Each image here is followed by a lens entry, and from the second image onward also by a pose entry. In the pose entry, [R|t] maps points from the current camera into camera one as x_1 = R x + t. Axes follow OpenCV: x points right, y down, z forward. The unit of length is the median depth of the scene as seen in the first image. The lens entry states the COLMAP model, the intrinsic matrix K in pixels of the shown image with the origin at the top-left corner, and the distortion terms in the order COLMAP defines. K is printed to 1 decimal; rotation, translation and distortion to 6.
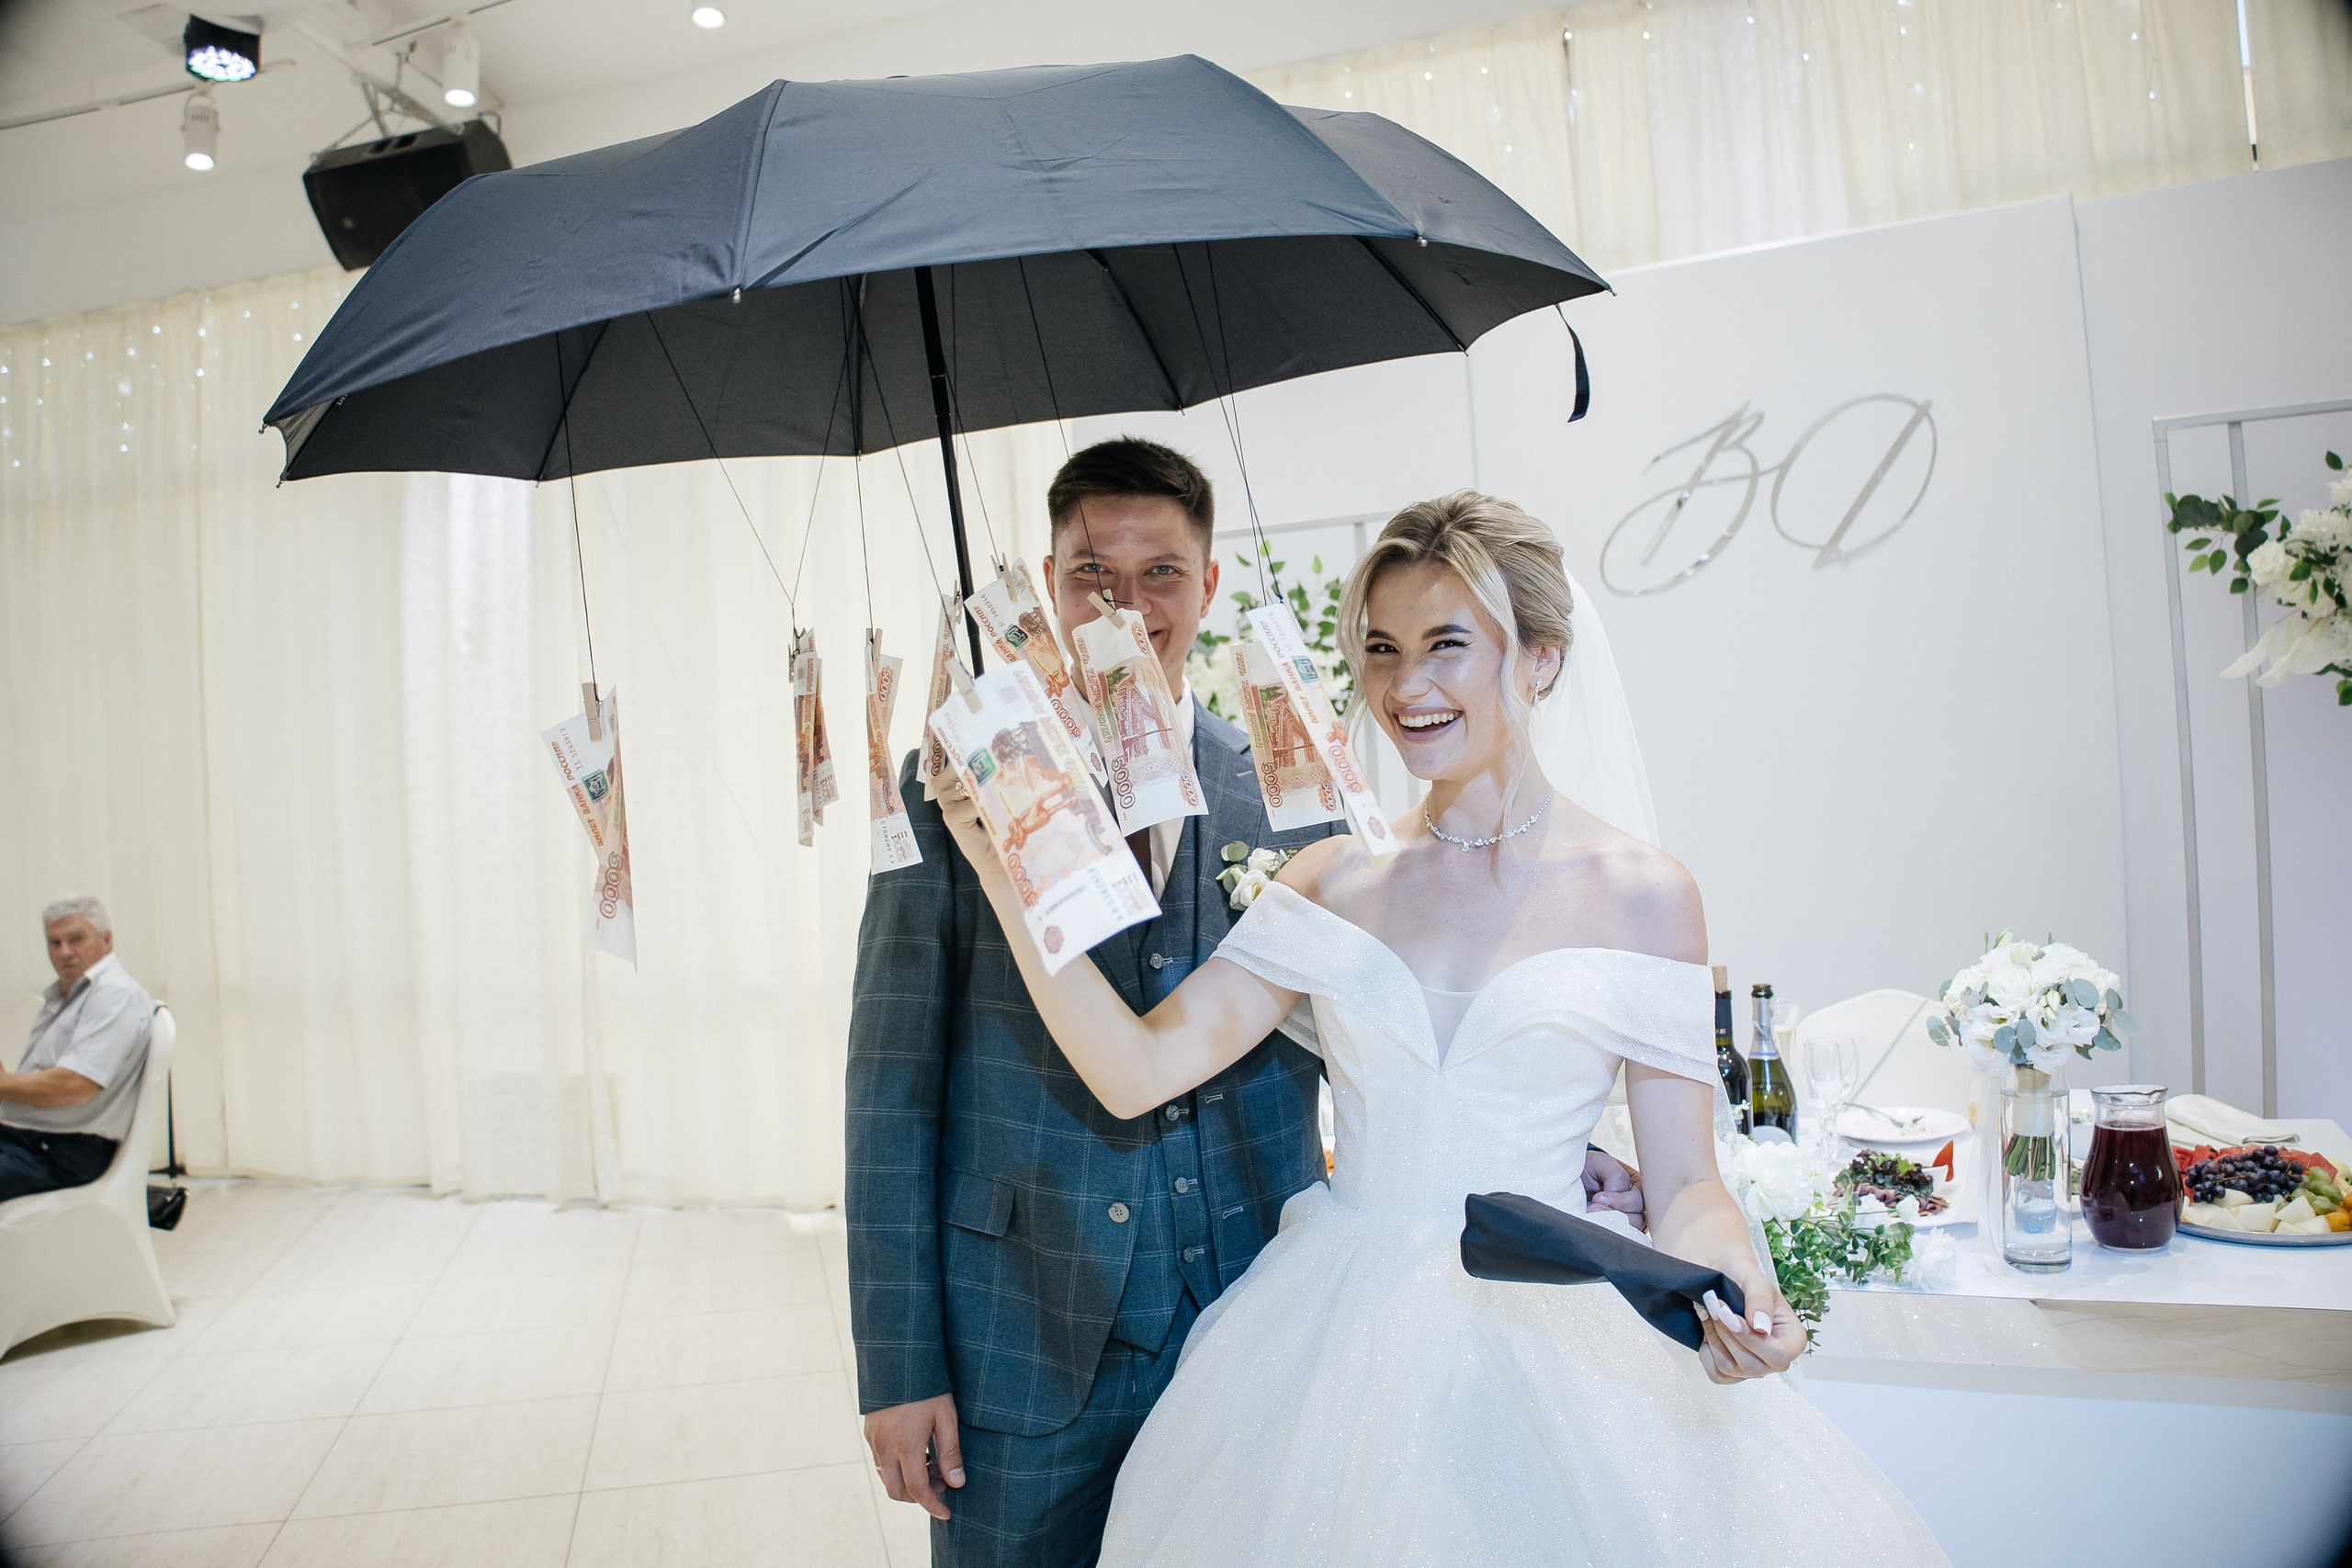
lens RADIAL K [[1612.6, 0, 1173.6], [0, 1612.6, 759.4], [0, 0, 1]] dist [-0.184194, 0.069150]
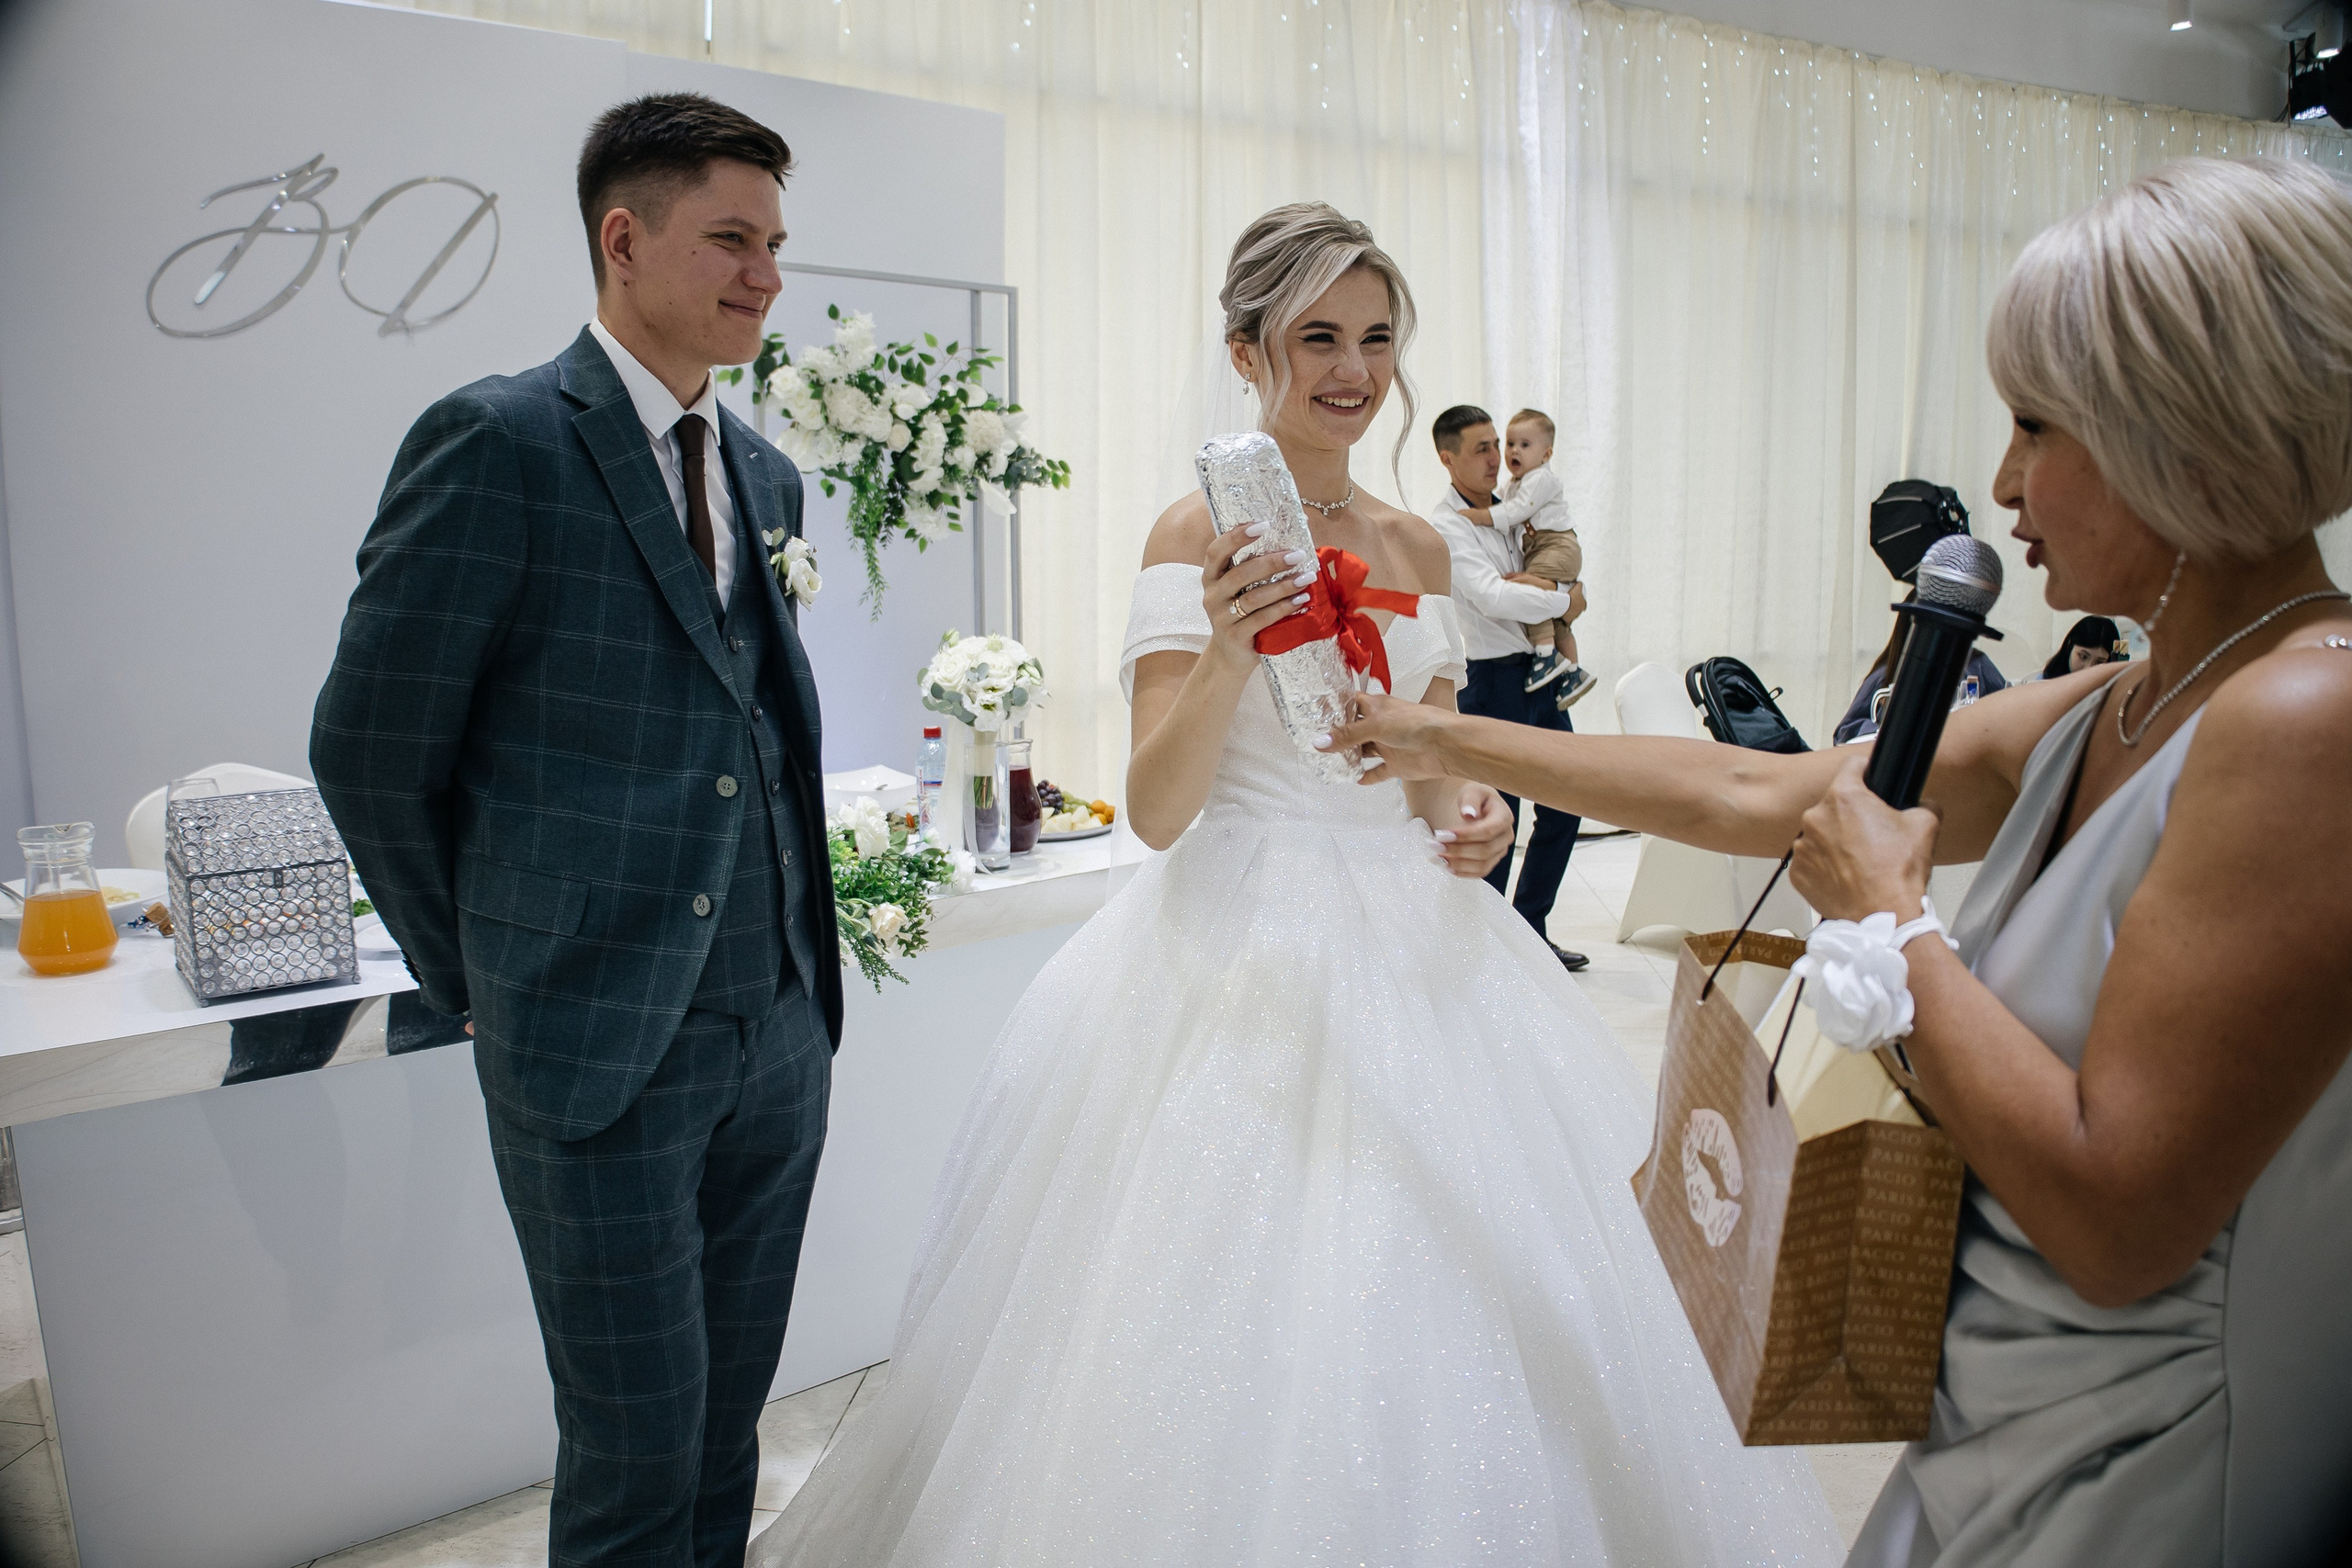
lens RADIAL K [[1612.6, 0, 1186.8], [0, 1612.6, 767.0], [0, 0, 1]] dist [-0.184194, 0.069150]
pose [[0.341329, -0.082893, 0.936282, -0.357045], [-0.035665, 0.994244, 0.101026, 0.038145], [-0.939267, -0.067876, 0.336408, 0.151323]]
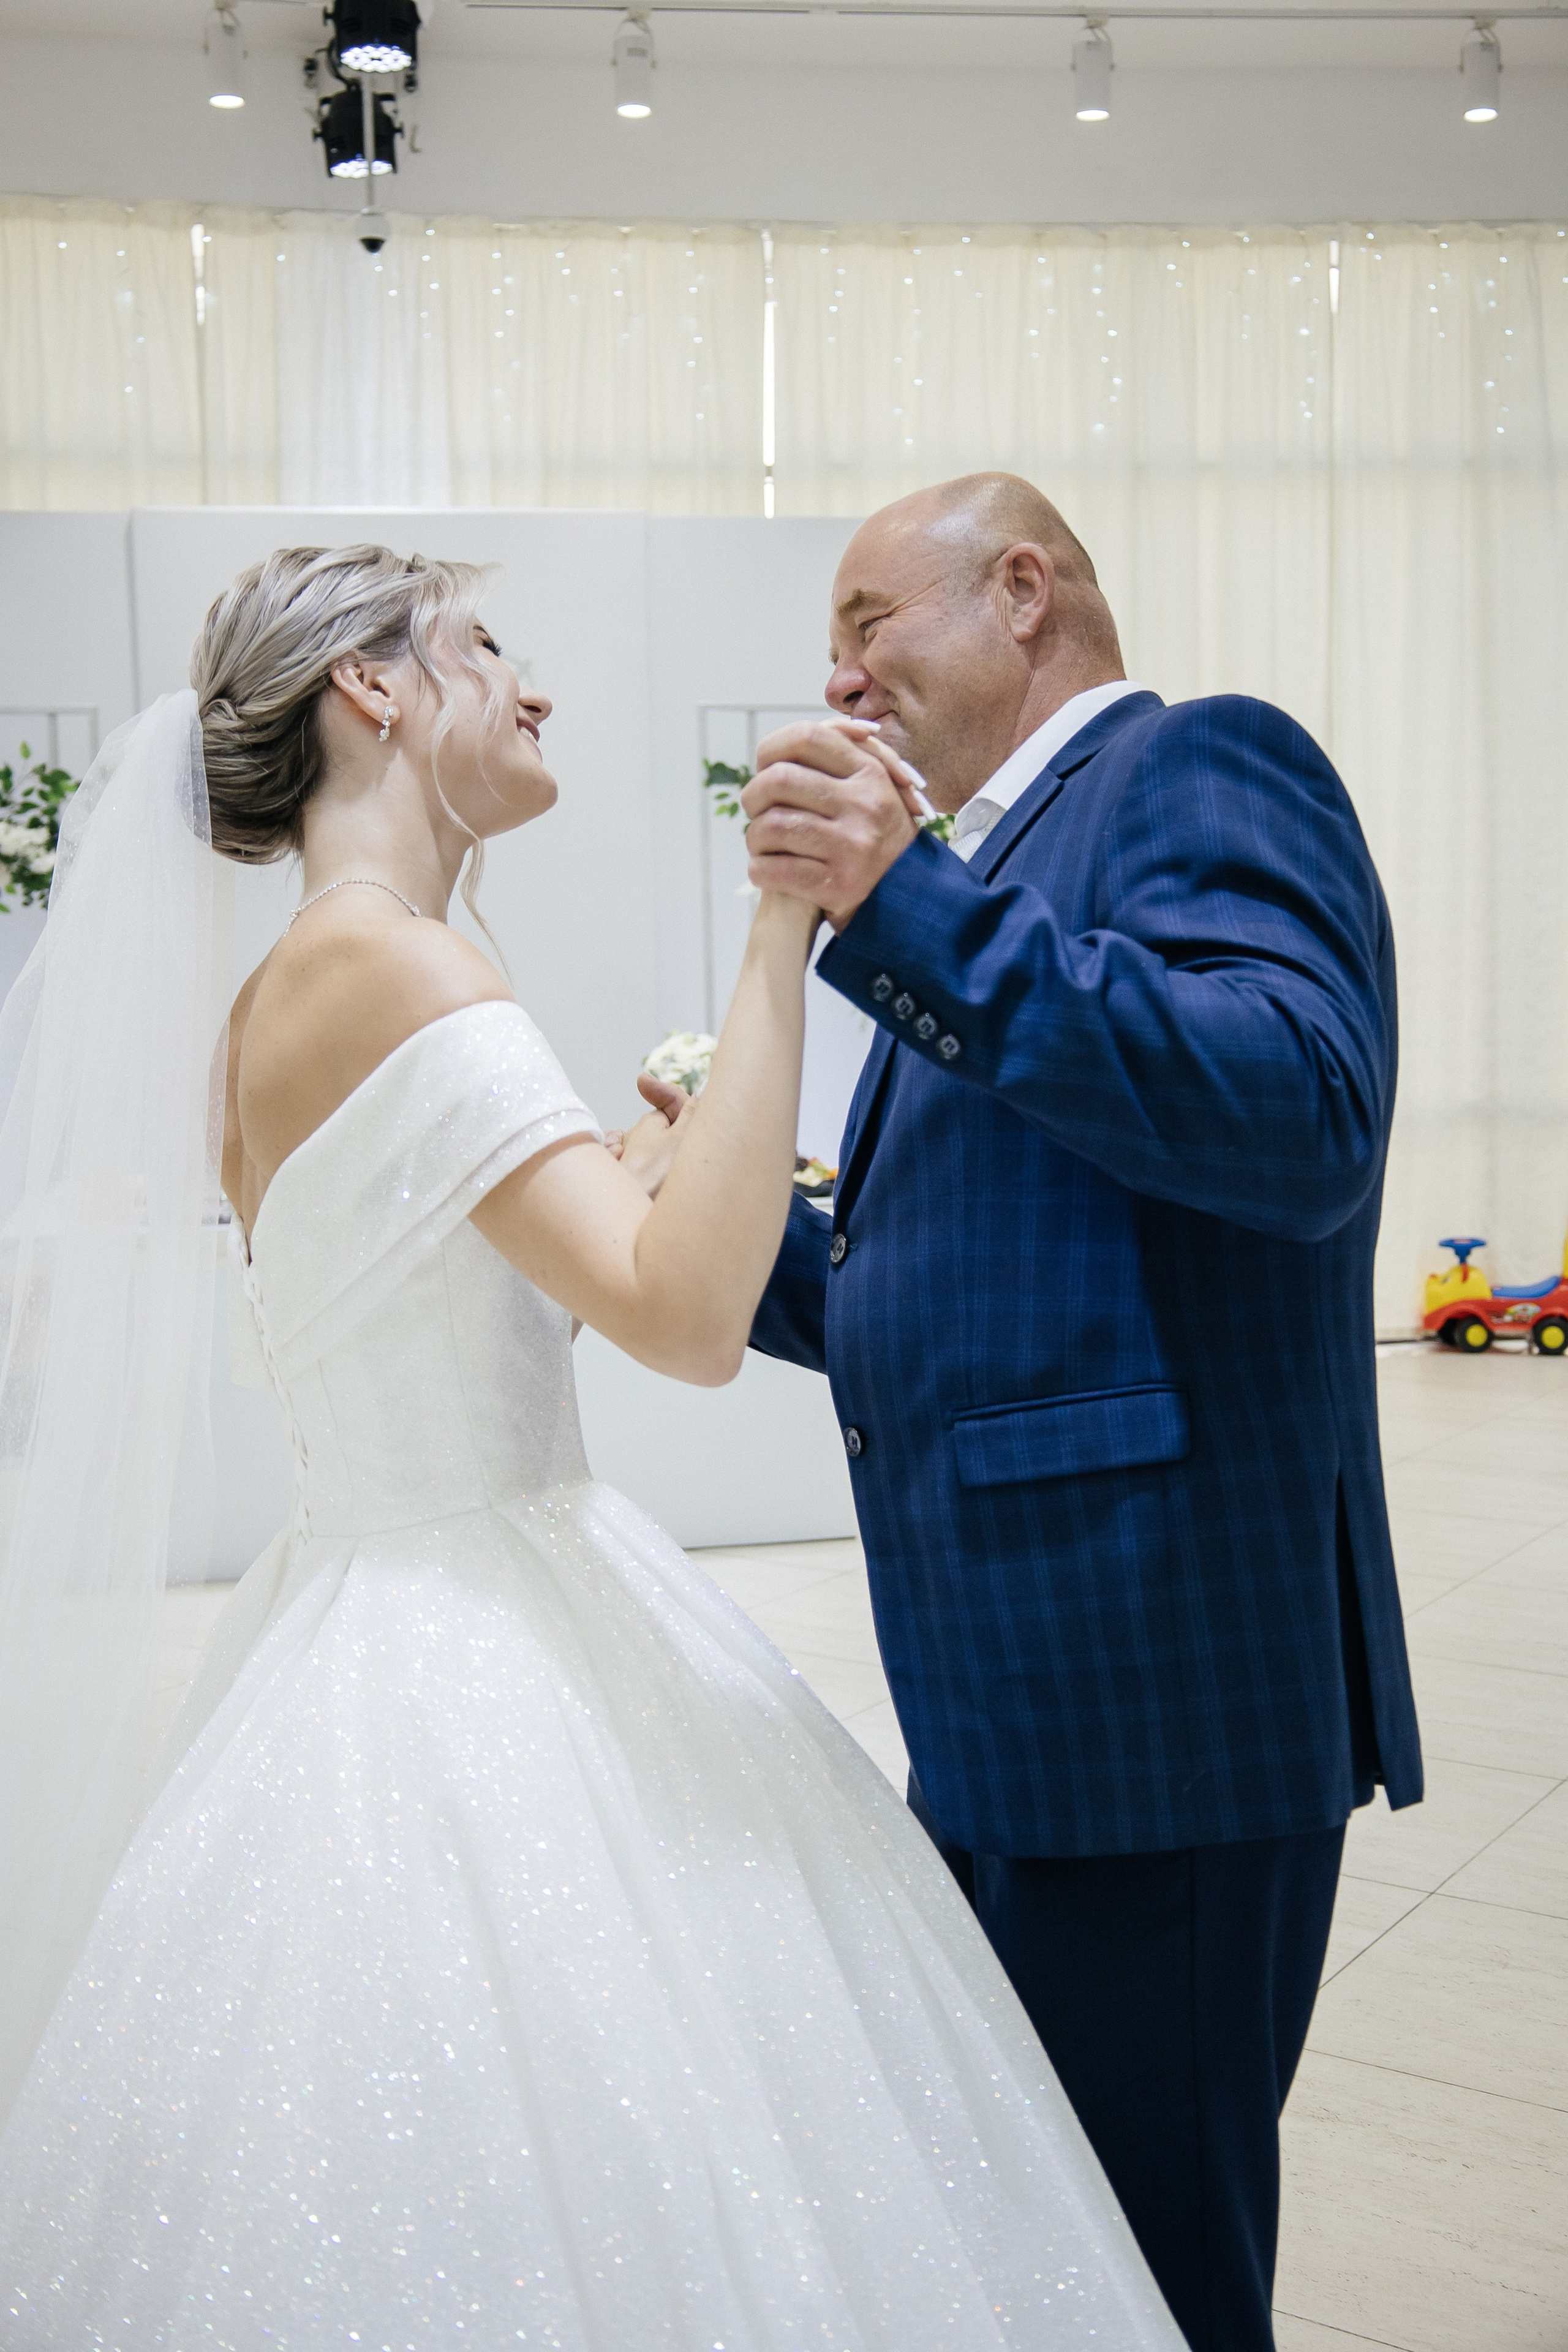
lens RADIAL K [[2599.6, 0, 785.3], [0, 2599.6, 1201.5], [0, 0, 1]] dist [-0.023433, 0.000000]
pose [[0.767053, -0.026738, 0.641026, -0.693334], [-0.033624, 0.996083, 0.081782, 0.026120], [-0.640702, -0.084285, 0.763149, -0.765361]]
